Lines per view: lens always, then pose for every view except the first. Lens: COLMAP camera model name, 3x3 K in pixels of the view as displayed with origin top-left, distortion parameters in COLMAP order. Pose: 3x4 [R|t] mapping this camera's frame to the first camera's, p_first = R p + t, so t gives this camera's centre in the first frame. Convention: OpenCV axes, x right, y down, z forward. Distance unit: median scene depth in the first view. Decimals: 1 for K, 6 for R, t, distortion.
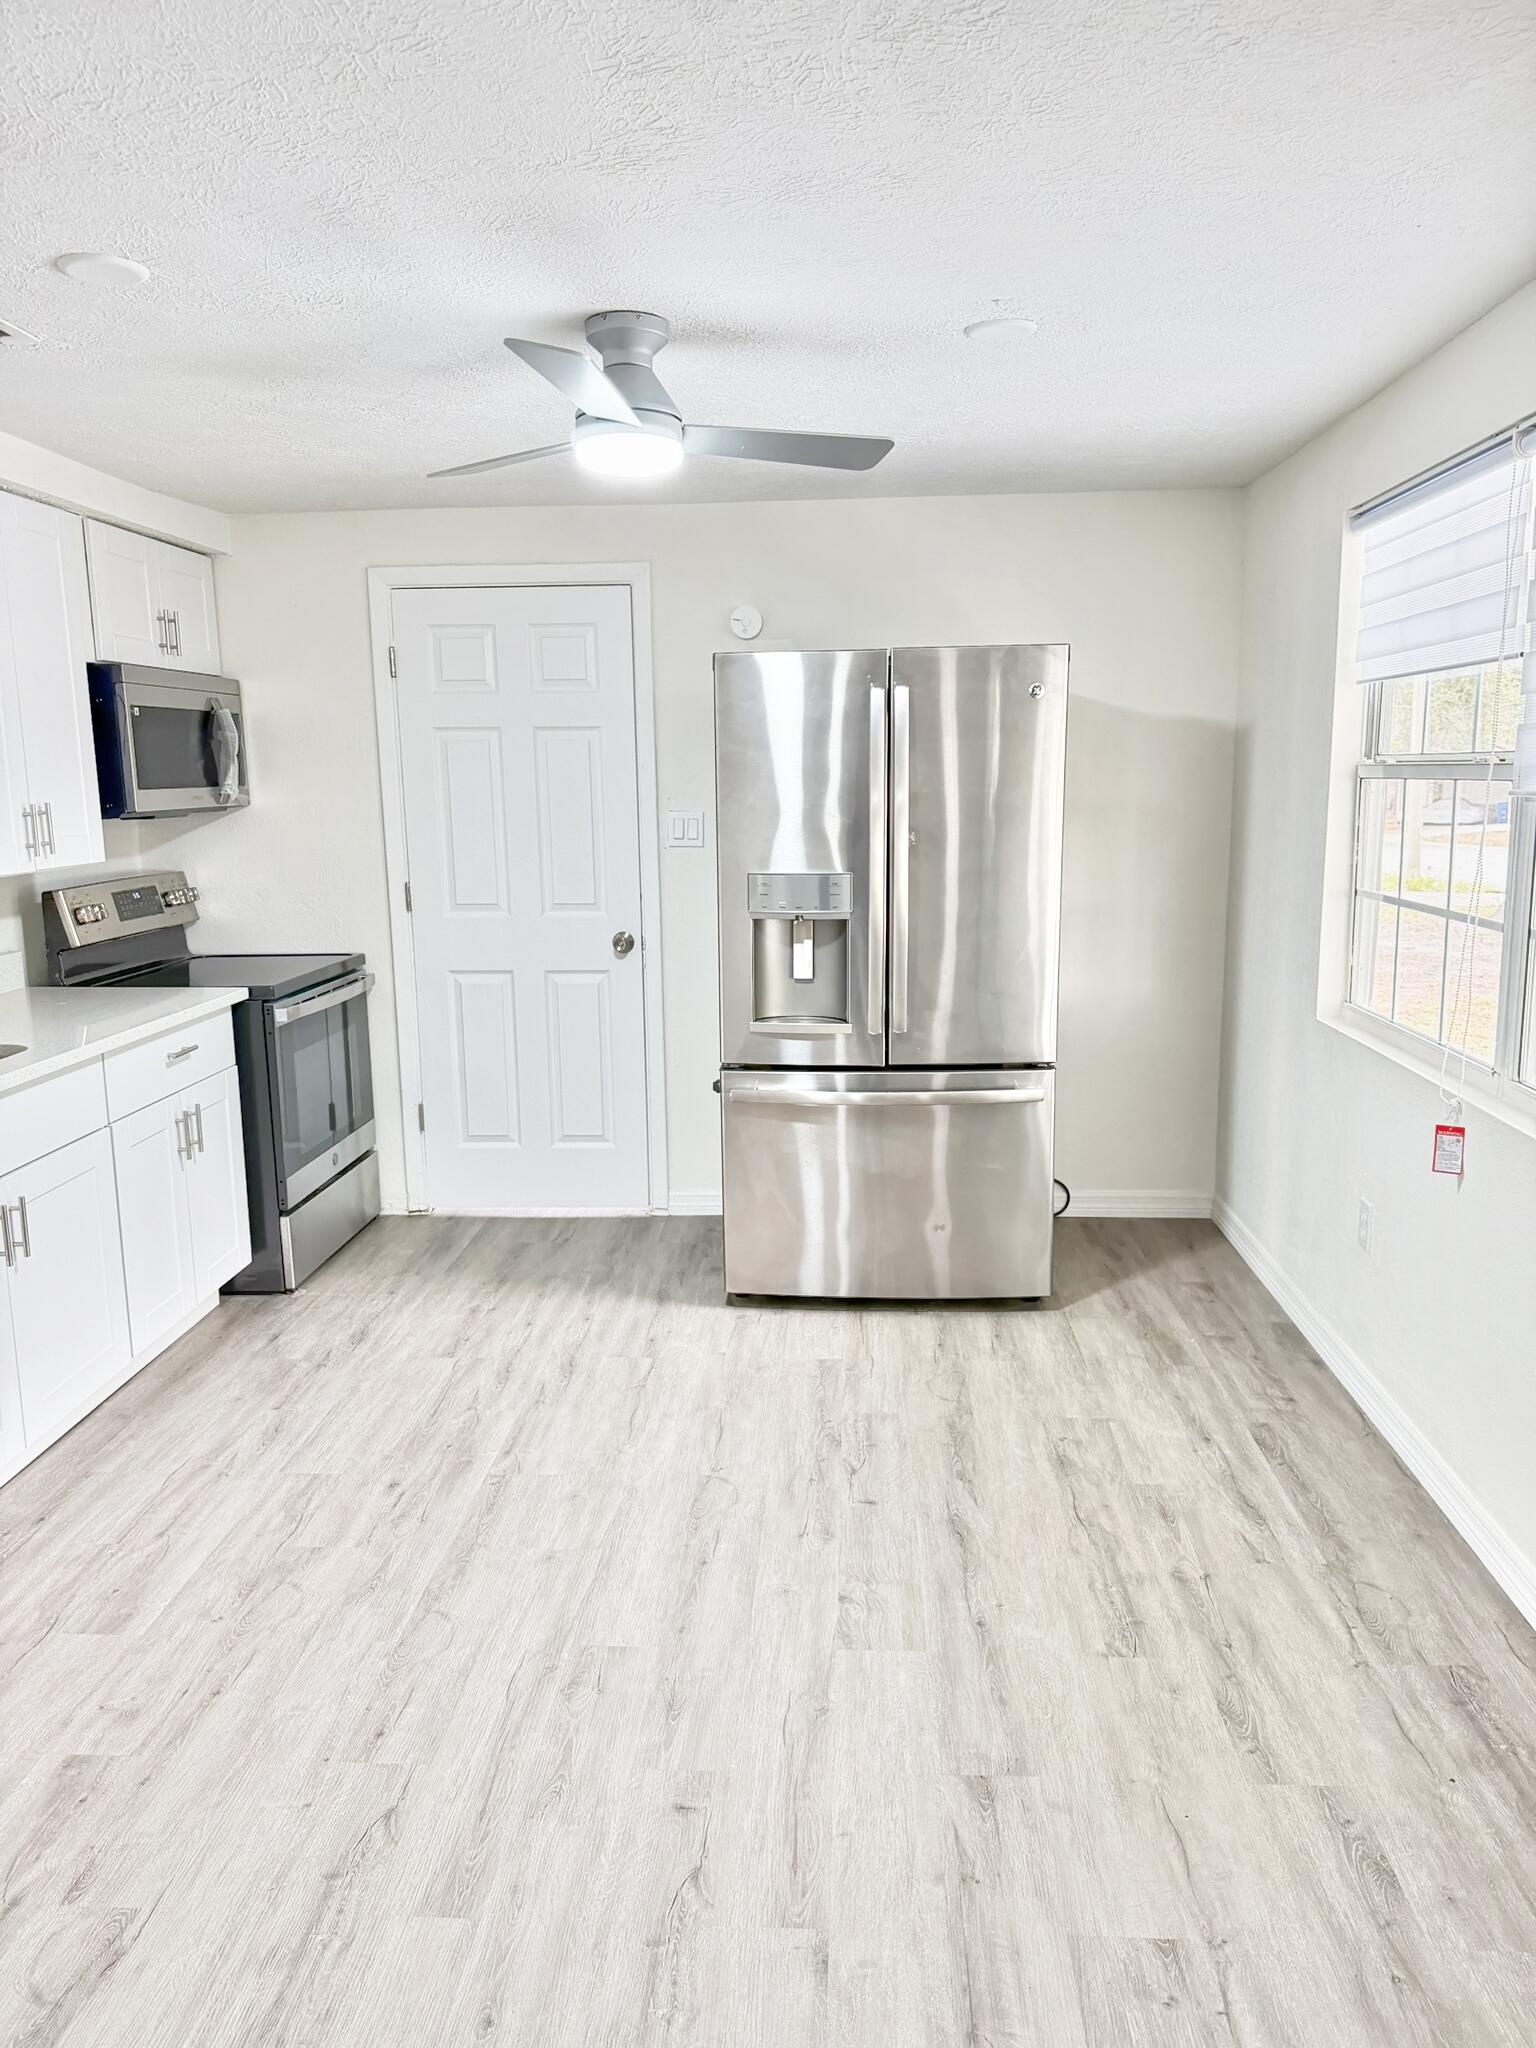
lens RADIAL K [[1442.2, 0, 766.5], [0, 1442.2, 1031.0], [0, 0, 1]] dist [0.042194, -0.057183]
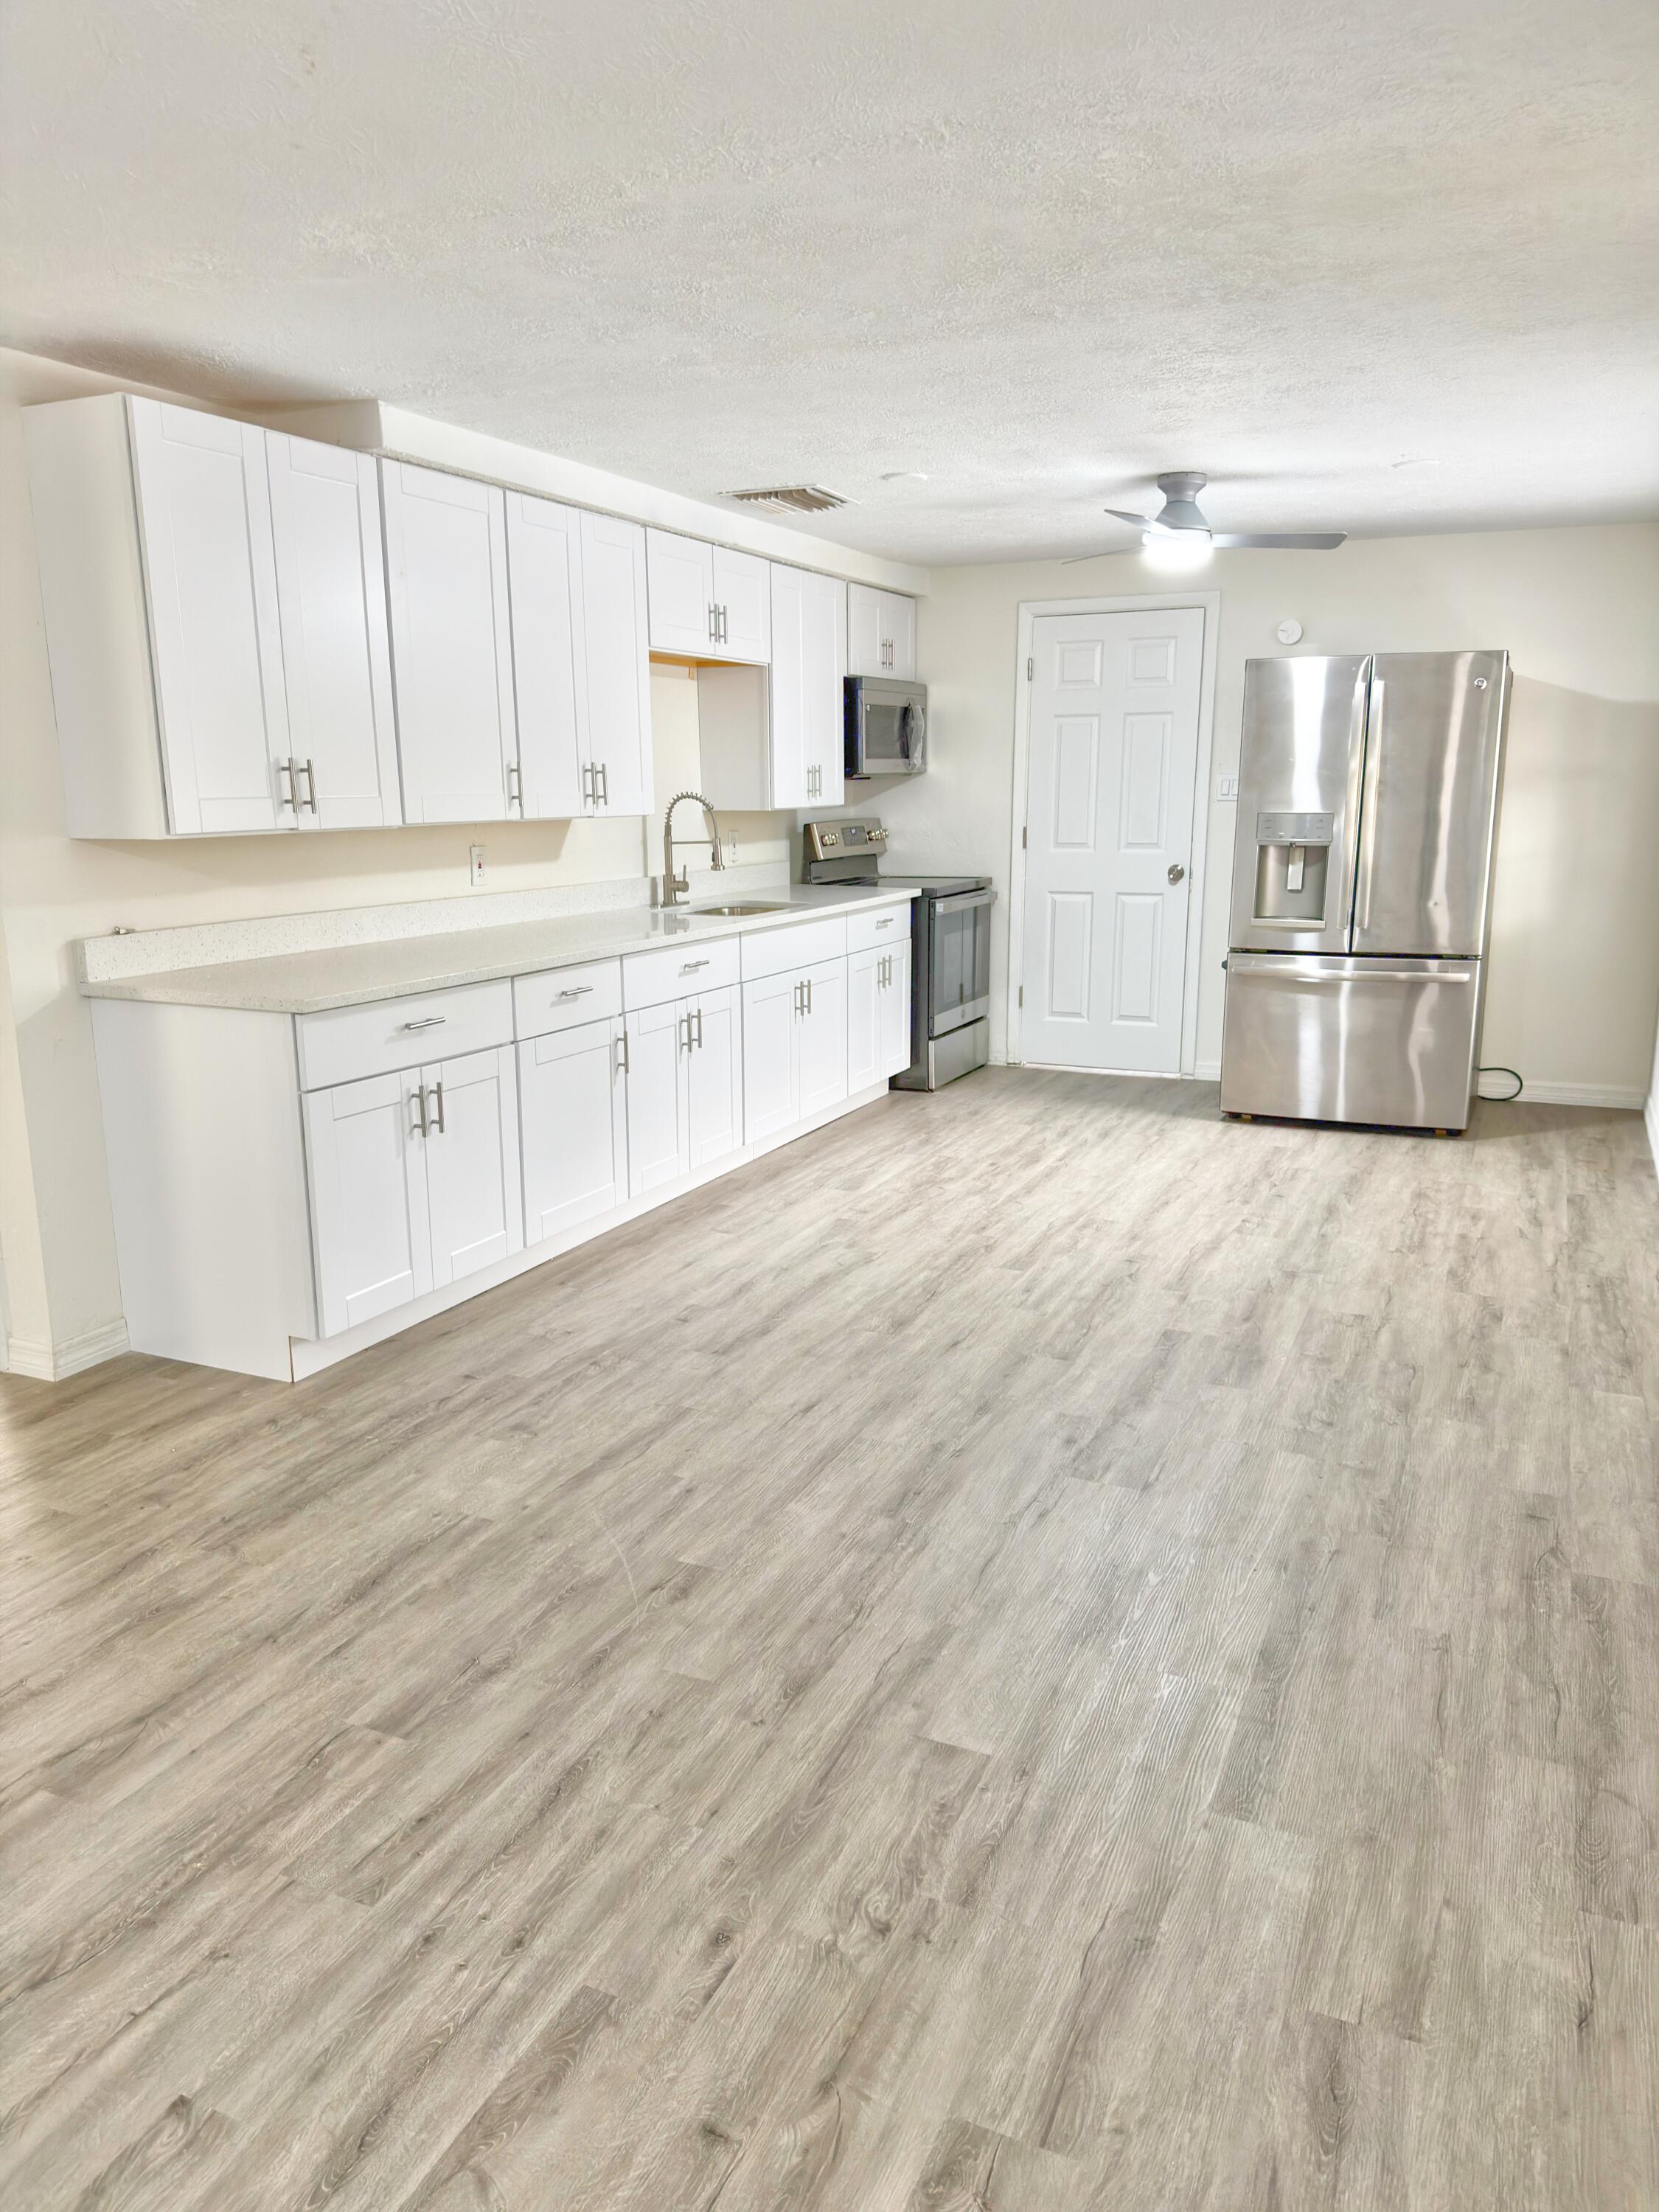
lens RADIAL K [[1551.1, 0, 821.8], [0, 1551.1, 1122.8], [0, 0, 1]] dist [0.188256, -0.393369]
pose [[0.933396, 0.086594, -0.348244, 0.158714], [-0.071001, 0.995828, 0.057319, 0.142950], [0.351755, -0.028776, 0.935650, -0.661205]]
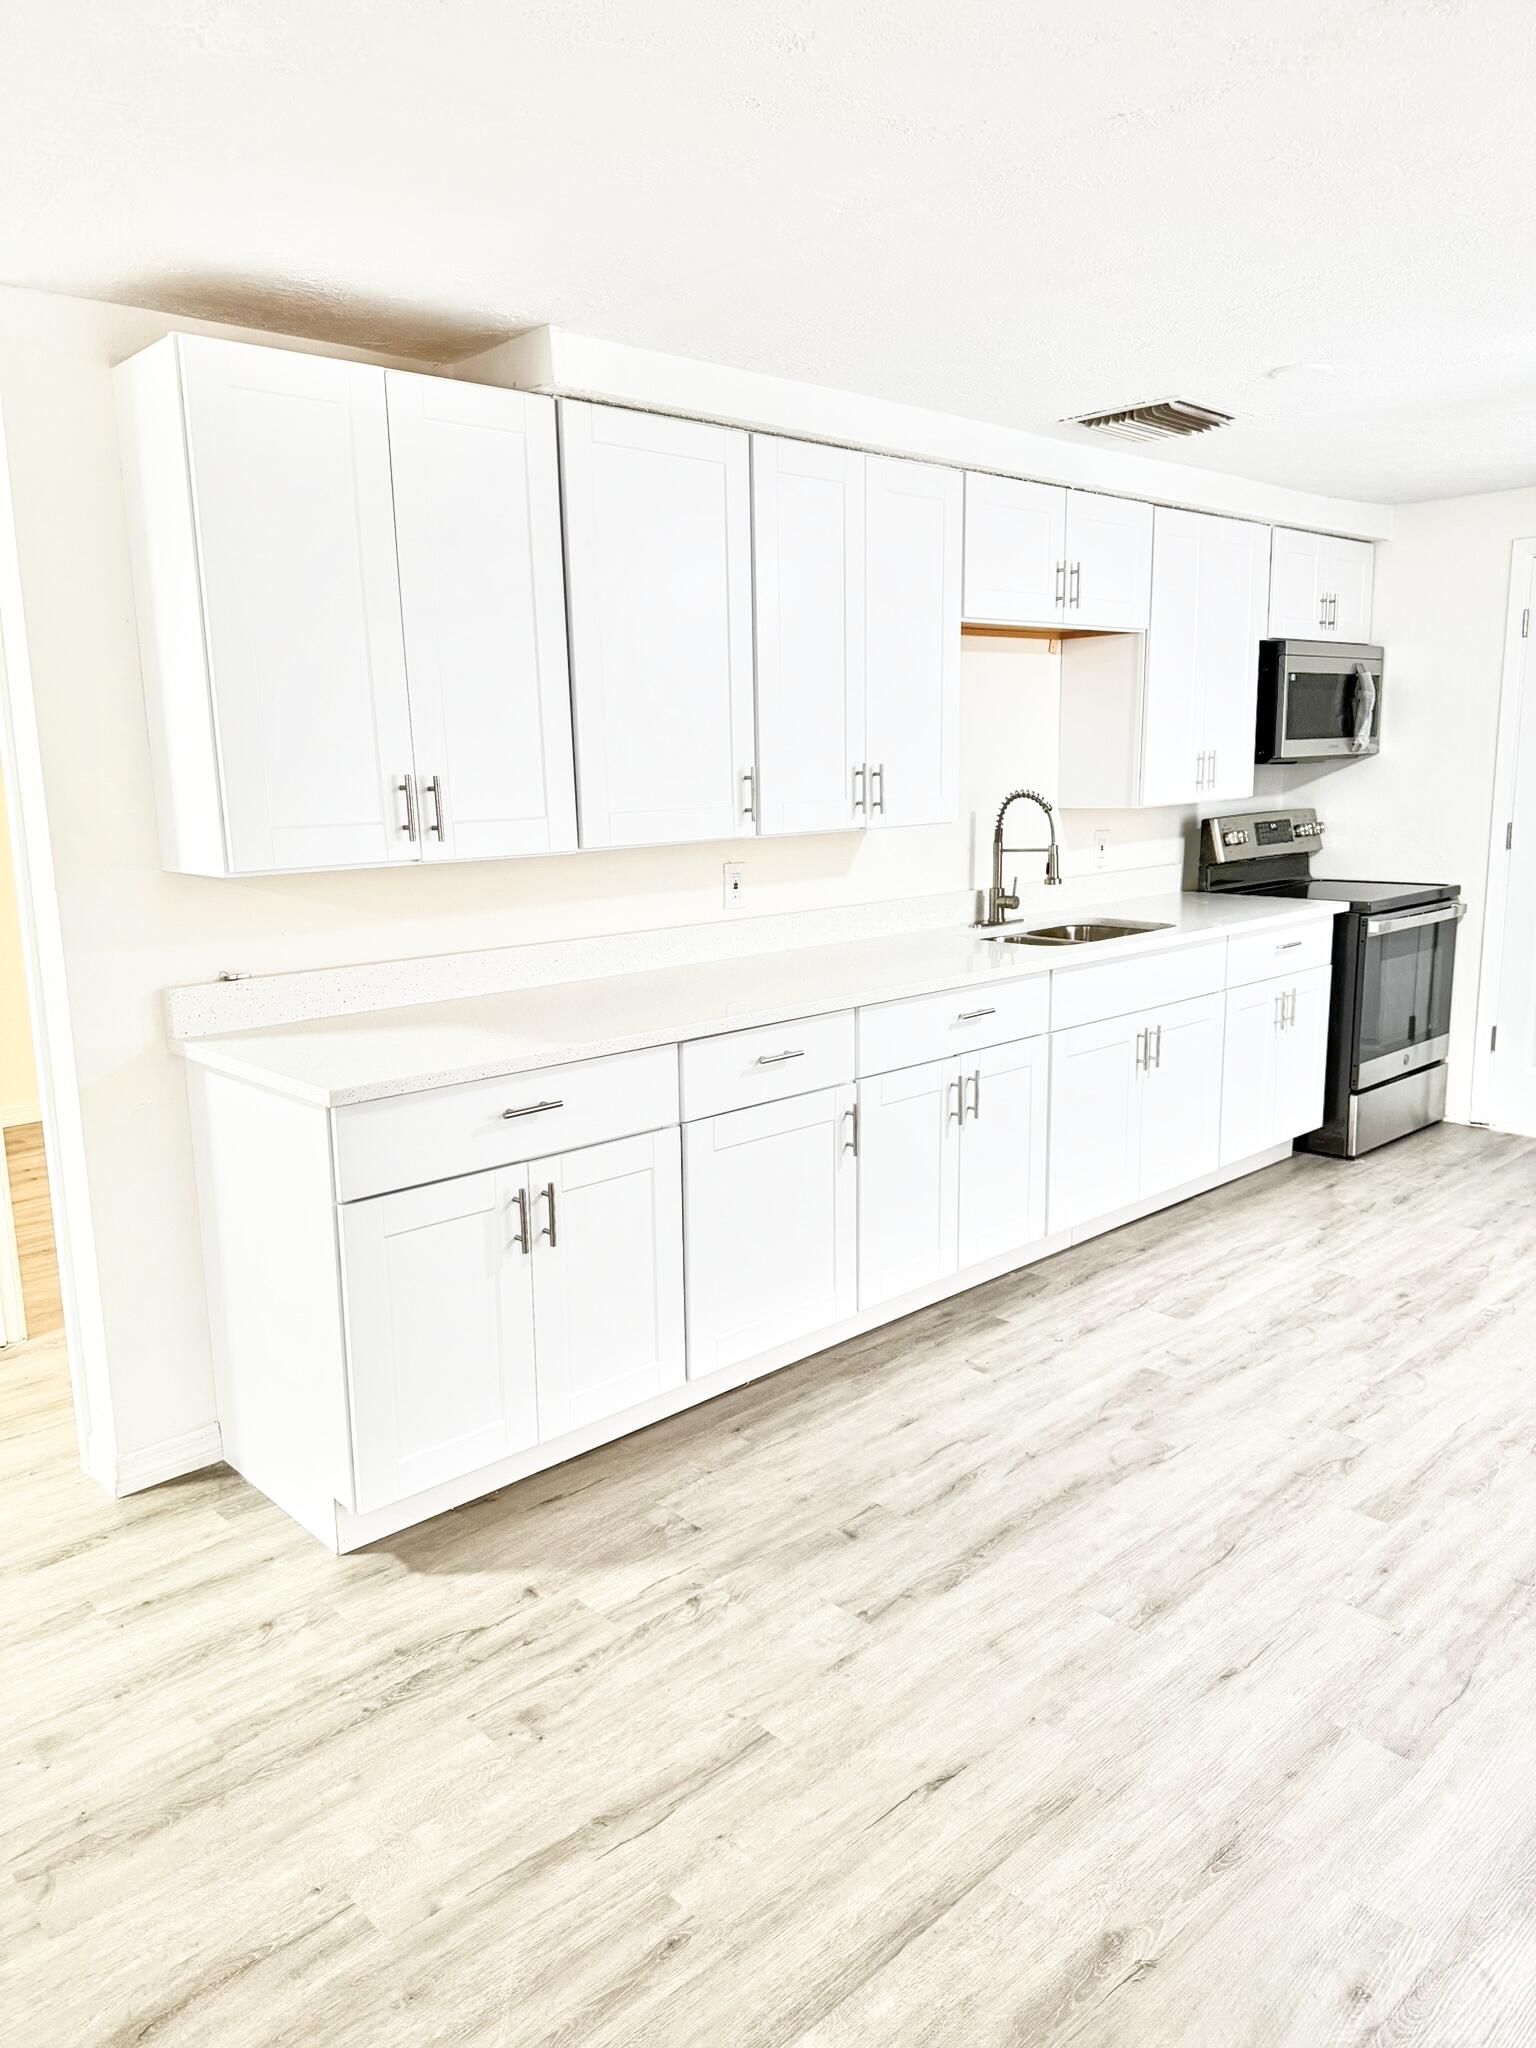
lens RADIAL K [[1442.2, 0, 766.5], [0, 1442.2, 1031.0], [0, 0, 1]] dist [0.042194, -0.057183]
pose [[0.729728, 0.130713, -0.671127, 0.126732], [-0.112285, 0.991140, 0.070951, 0.049548], [0.674454, 0.023583, 0.737940, -0.248084]]
